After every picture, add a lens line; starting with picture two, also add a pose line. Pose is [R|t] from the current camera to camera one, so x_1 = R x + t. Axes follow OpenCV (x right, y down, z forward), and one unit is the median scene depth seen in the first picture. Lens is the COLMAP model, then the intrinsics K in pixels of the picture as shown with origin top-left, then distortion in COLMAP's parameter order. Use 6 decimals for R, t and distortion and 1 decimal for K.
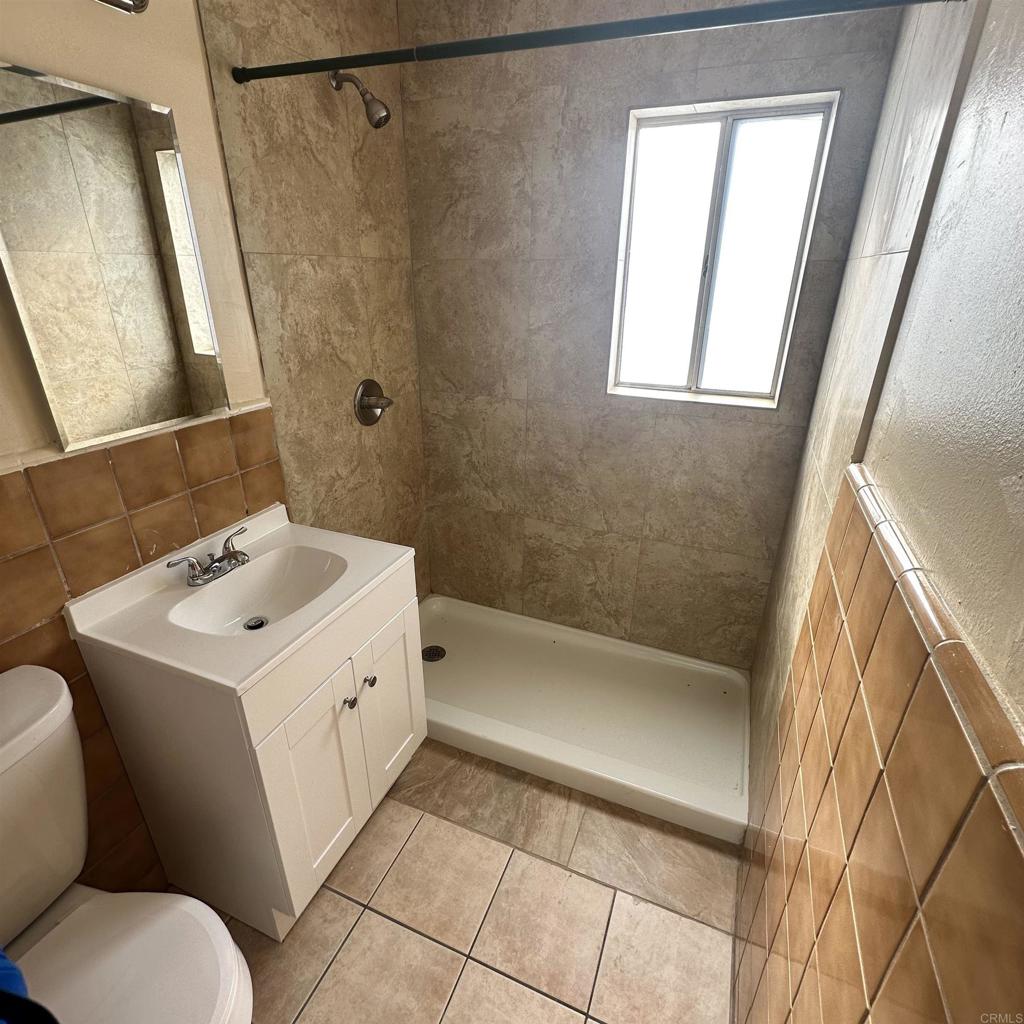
lens RADIAL K [[549.5, 0, 514.7], [0, 549.5, 512.7], [0, 0, 1]] dist [-0.001923, 0.011671]
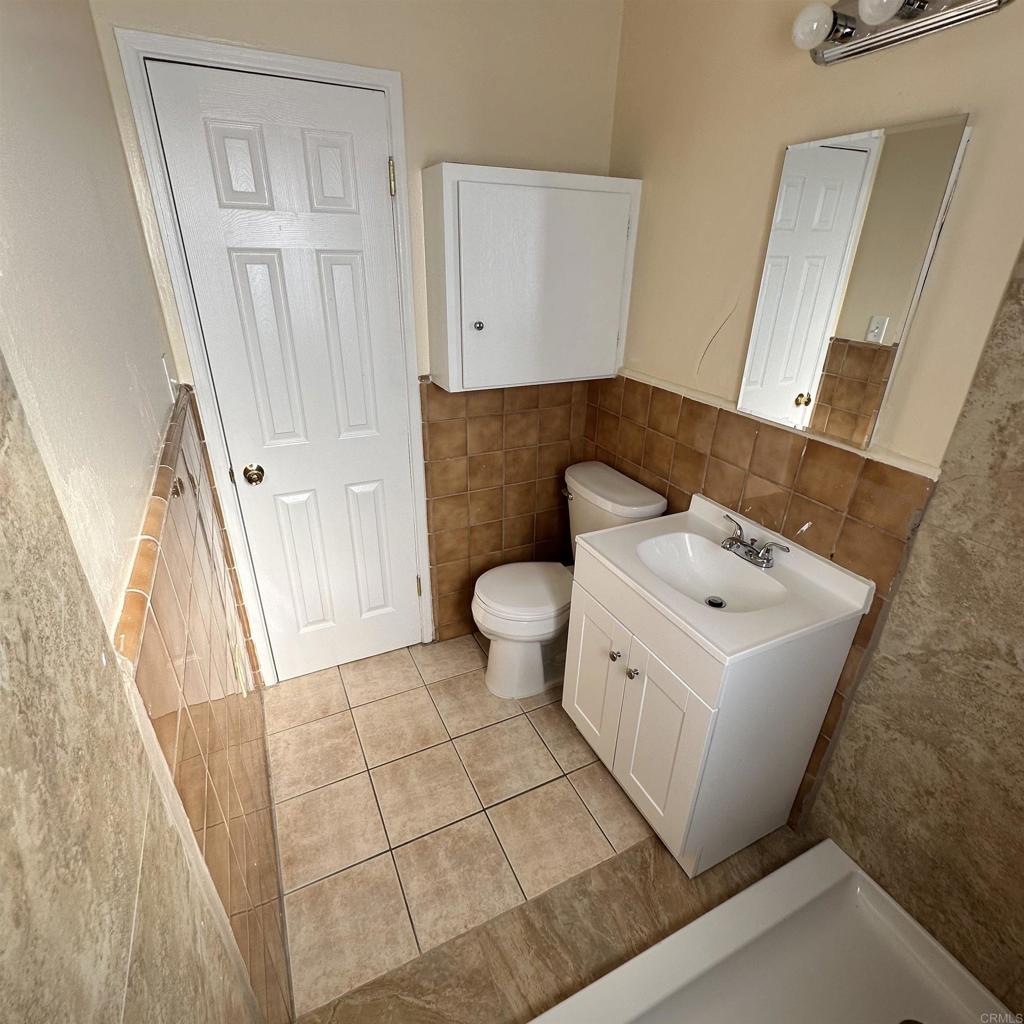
lens RADIAL K [[549.5, 0, 510.6], [0, 549.5, 511.6], [0, 0, 1]] dist [-0.001923, 0.011671]
pose [[-0.668820, 0.300134, -0.680147, 0.486484], [-0.321295, 0.708335, 0.628516, -0.470949], [0.670410, 0.638891, -0.377317, 0.966784]]
